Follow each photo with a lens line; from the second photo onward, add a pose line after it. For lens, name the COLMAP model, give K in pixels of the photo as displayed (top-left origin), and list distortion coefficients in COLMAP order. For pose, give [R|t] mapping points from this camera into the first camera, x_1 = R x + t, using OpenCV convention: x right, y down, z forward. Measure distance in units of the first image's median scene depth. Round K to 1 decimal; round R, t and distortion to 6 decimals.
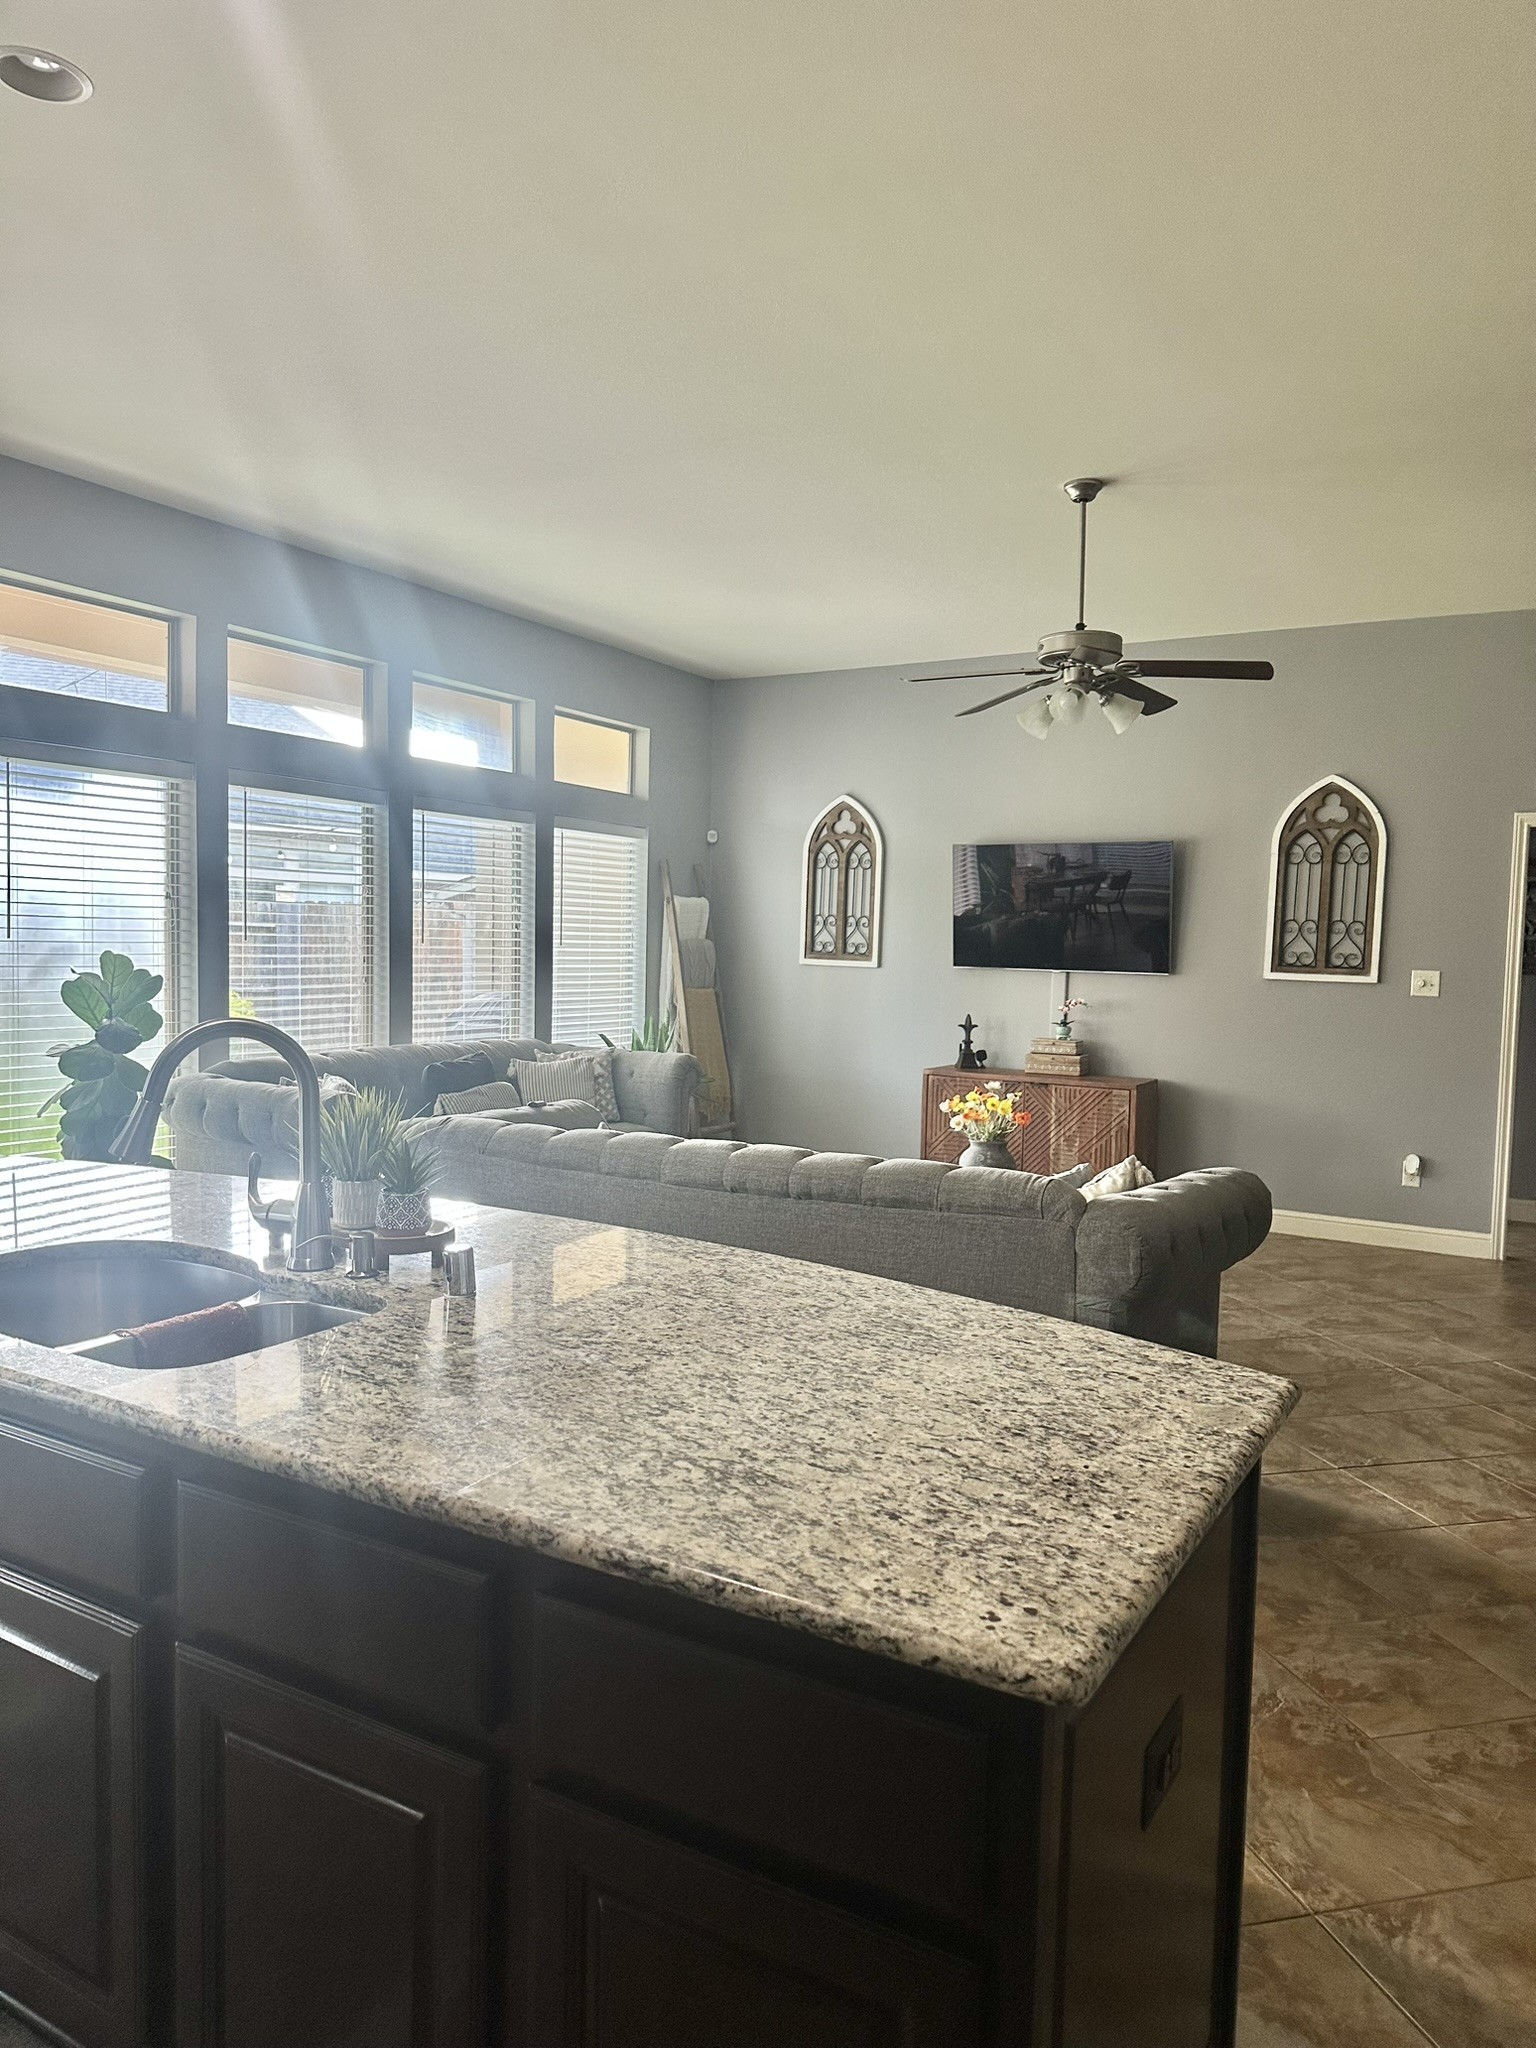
lens RADIAL K [[1457.5, 0, 750.8], [0, 1457.5, 1029.4], [0, 0, 1]] dist [0.018322, -0.020342]
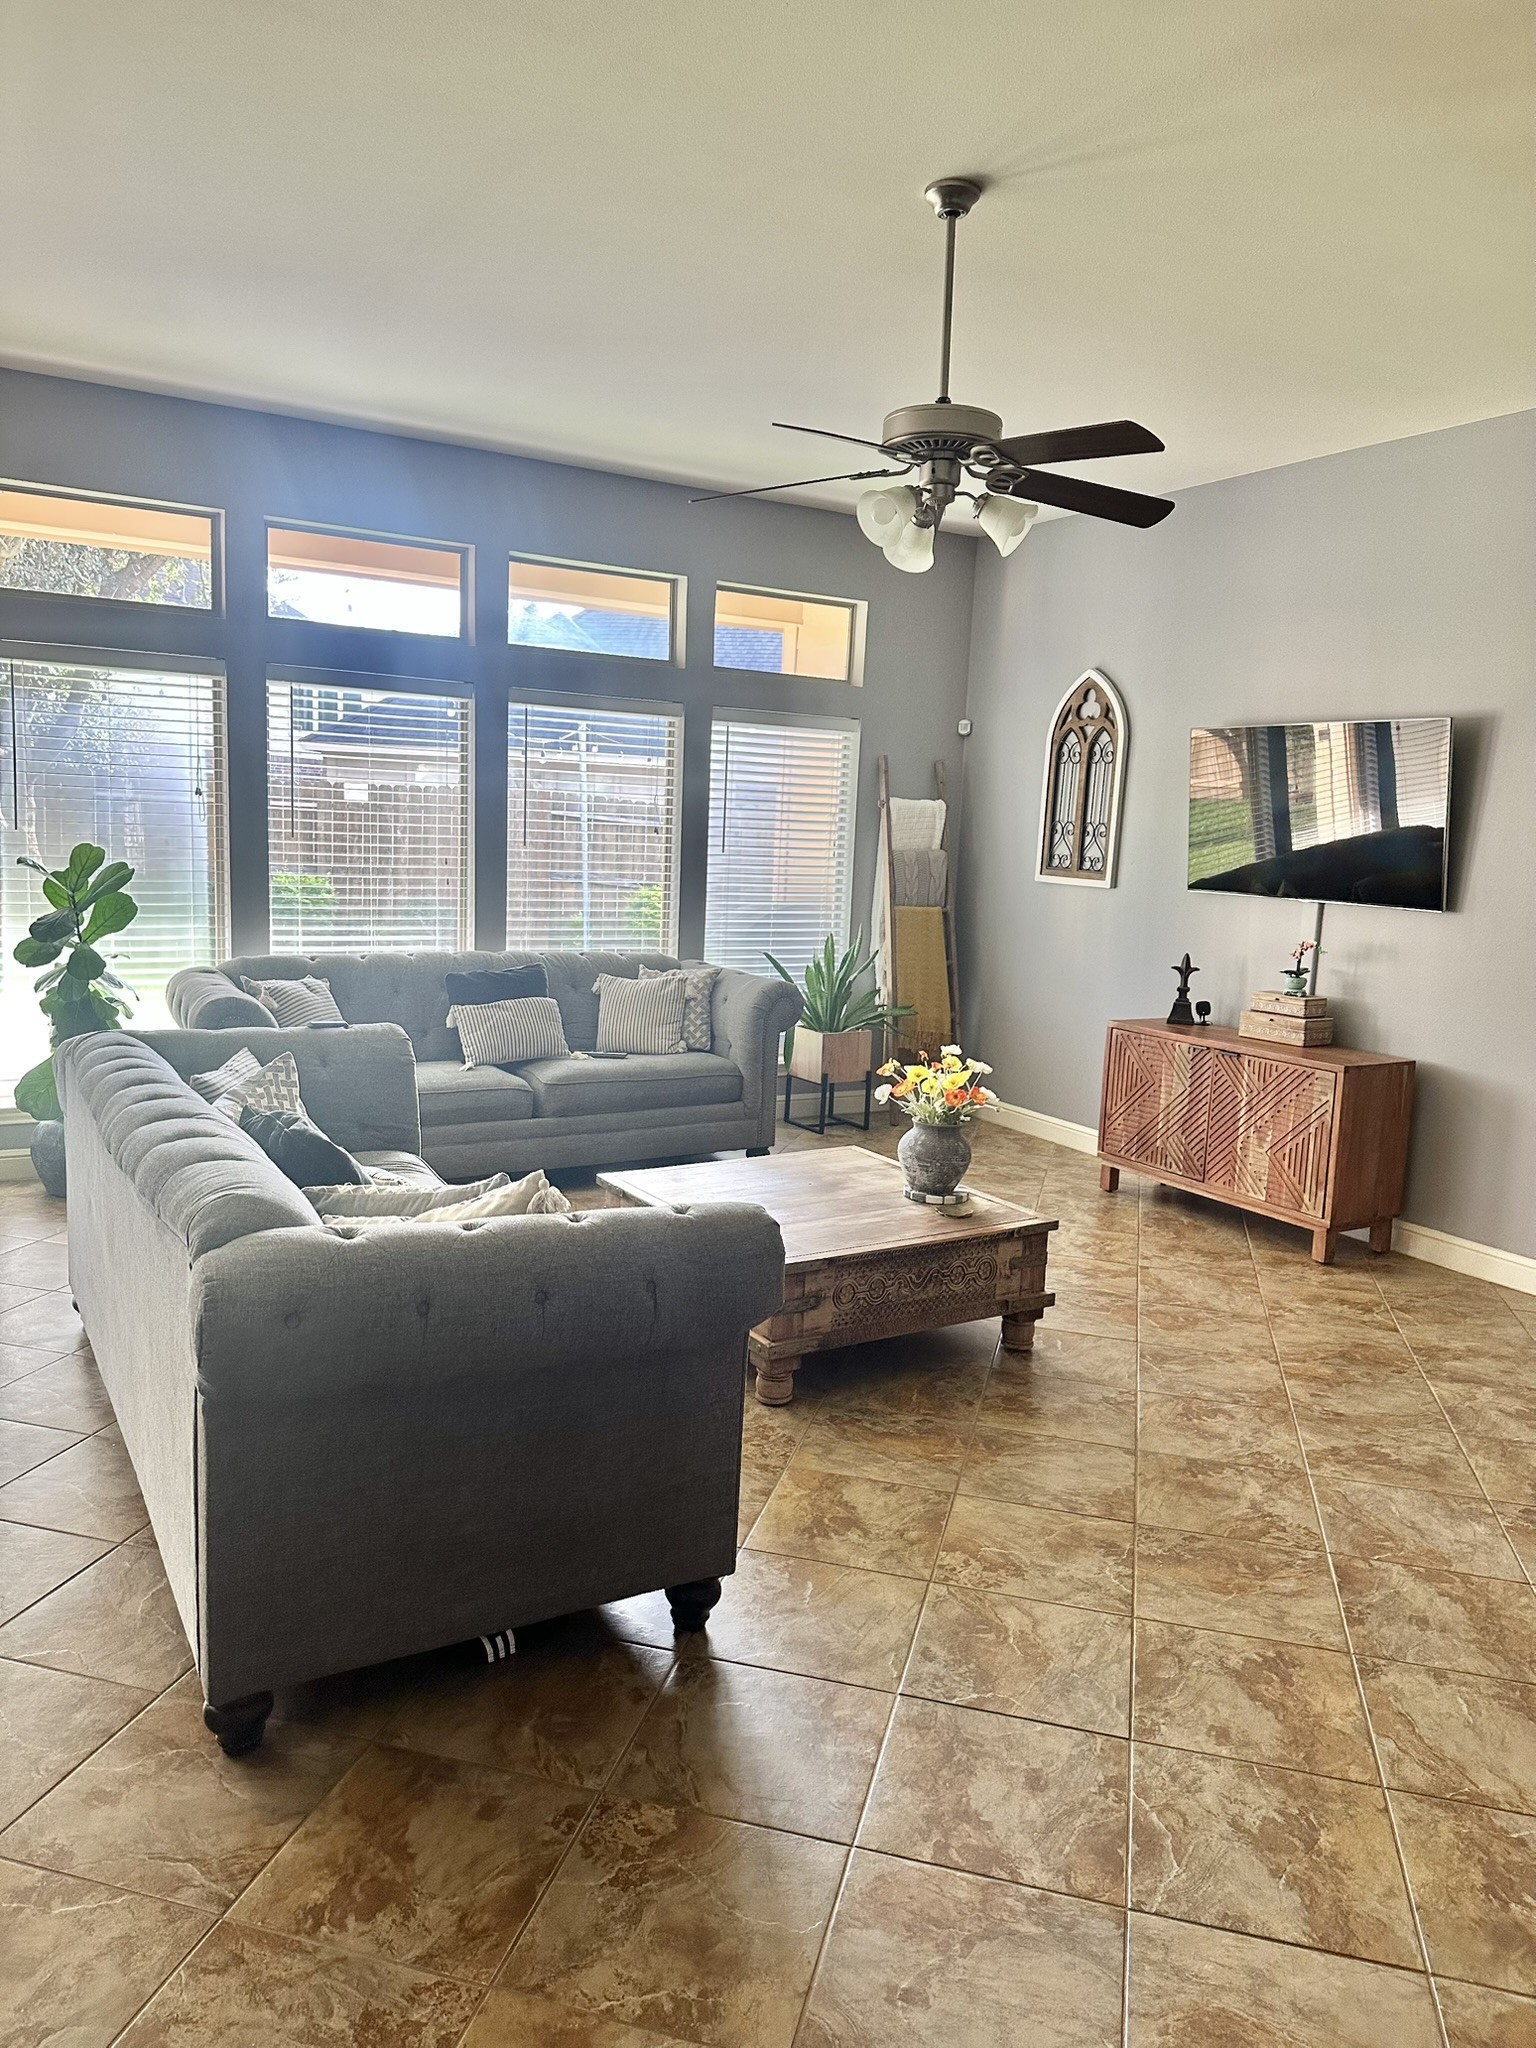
lens RADIAL K [[1457.5, 0, 769.6], [0, 1457.5, 1023.0], [0, 0, 1]] dist [0.018322, -0.020342]
pose [[0.871988, 0.078051, -0.483264, 0.331504], [-0.049270, 0.996188, 0.071990, -0.018331], [0.487041, -0.038964, 0.872510, 0.222489]]
